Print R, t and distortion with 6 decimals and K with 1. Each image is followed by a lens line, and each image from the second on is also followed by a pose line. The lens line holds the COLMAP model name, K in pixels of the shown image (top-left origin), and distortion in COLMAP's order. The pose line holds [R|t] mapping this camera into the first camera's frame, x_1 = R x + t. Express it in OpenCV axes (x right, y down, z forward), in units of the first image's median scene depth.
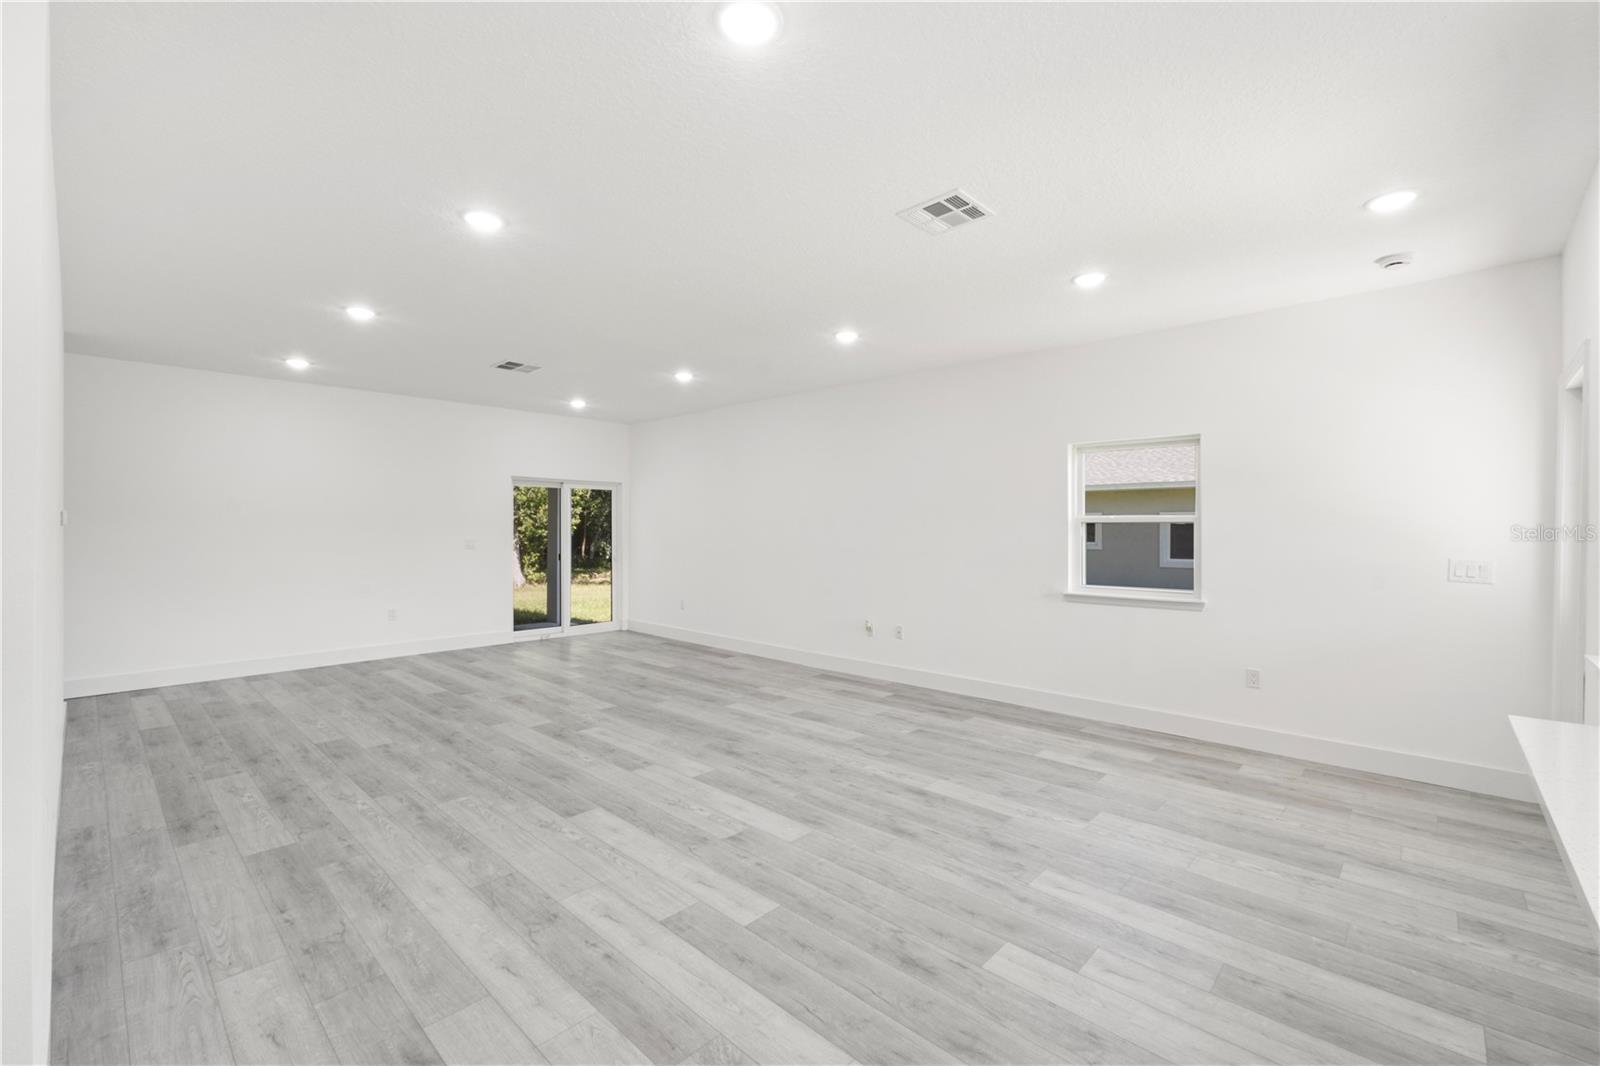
lens RADIAL K [[685.0, 0, 807.4], [0, 685.0, 546.3], [0, 0, 1]] dist [0.001809, 0.000603]
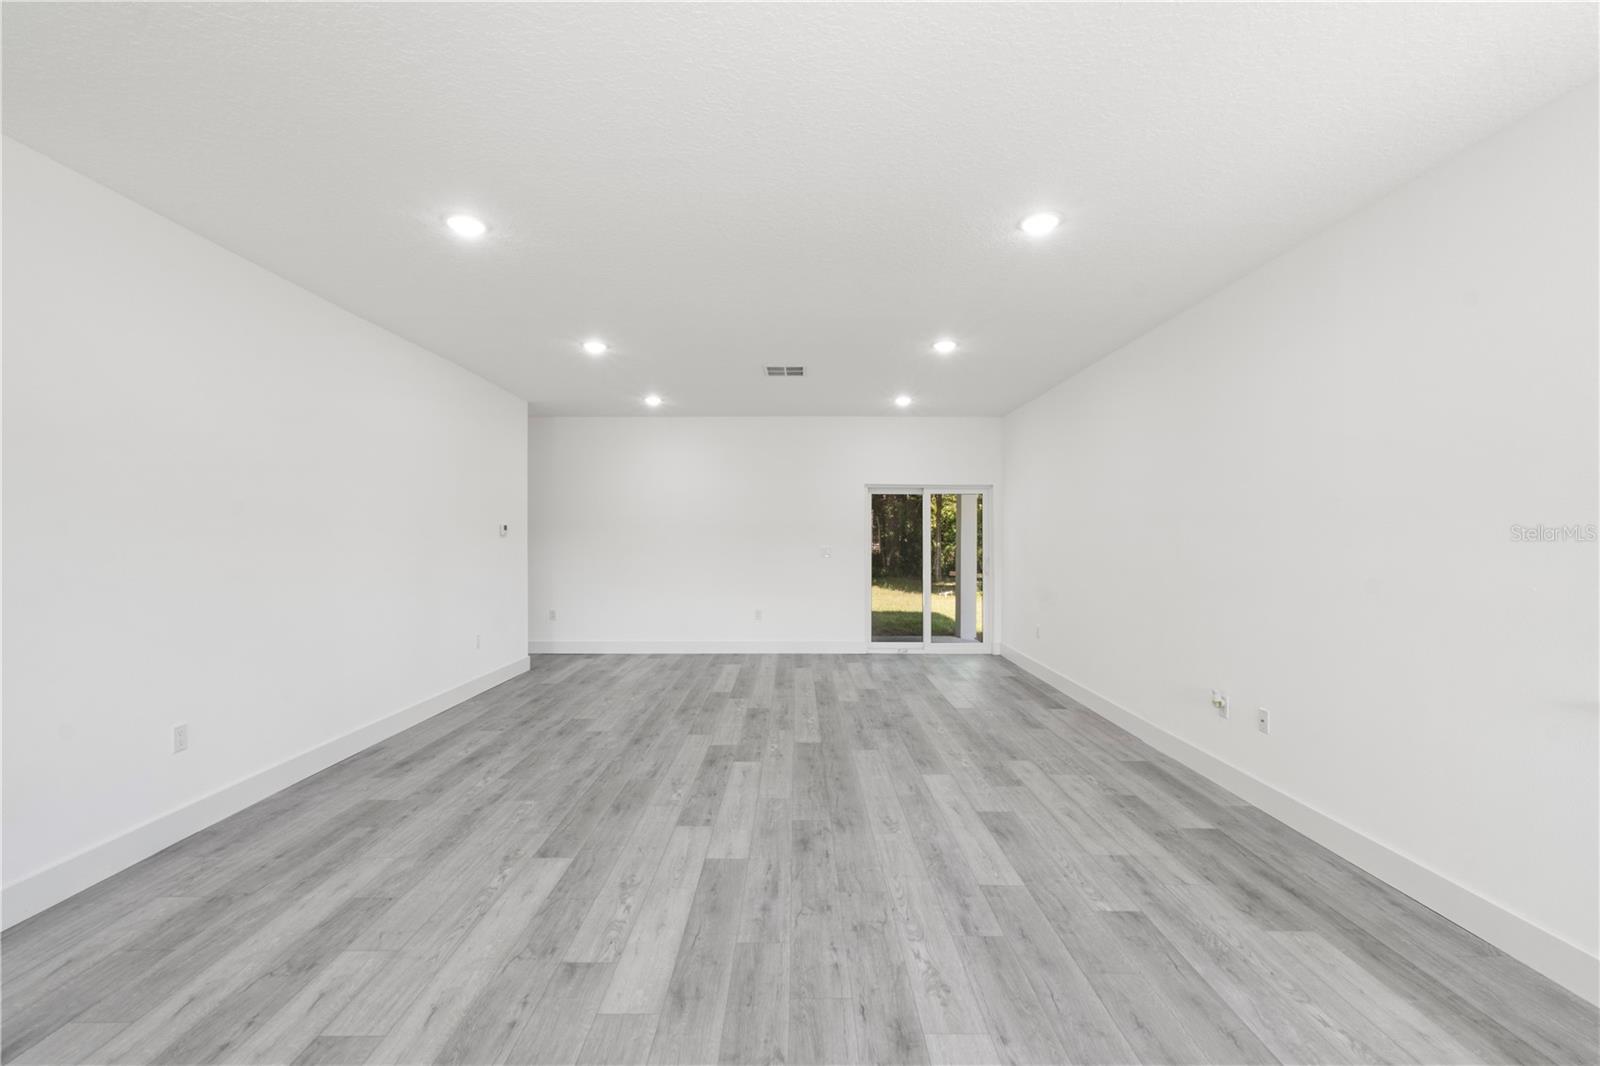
lens RADIAL K [[681.5, 0, 788.3], [0, 681.5, 535.5], [0, 0, 1]] dist [-0.000599, 0.000280]
pose [[0.679418, -0.002640, -0.733747, 0.440976], [-0.019772, 0.999565, -0.021905, -0.009594], [0.733485, 0.029390, 0.679070, 0.521683]]
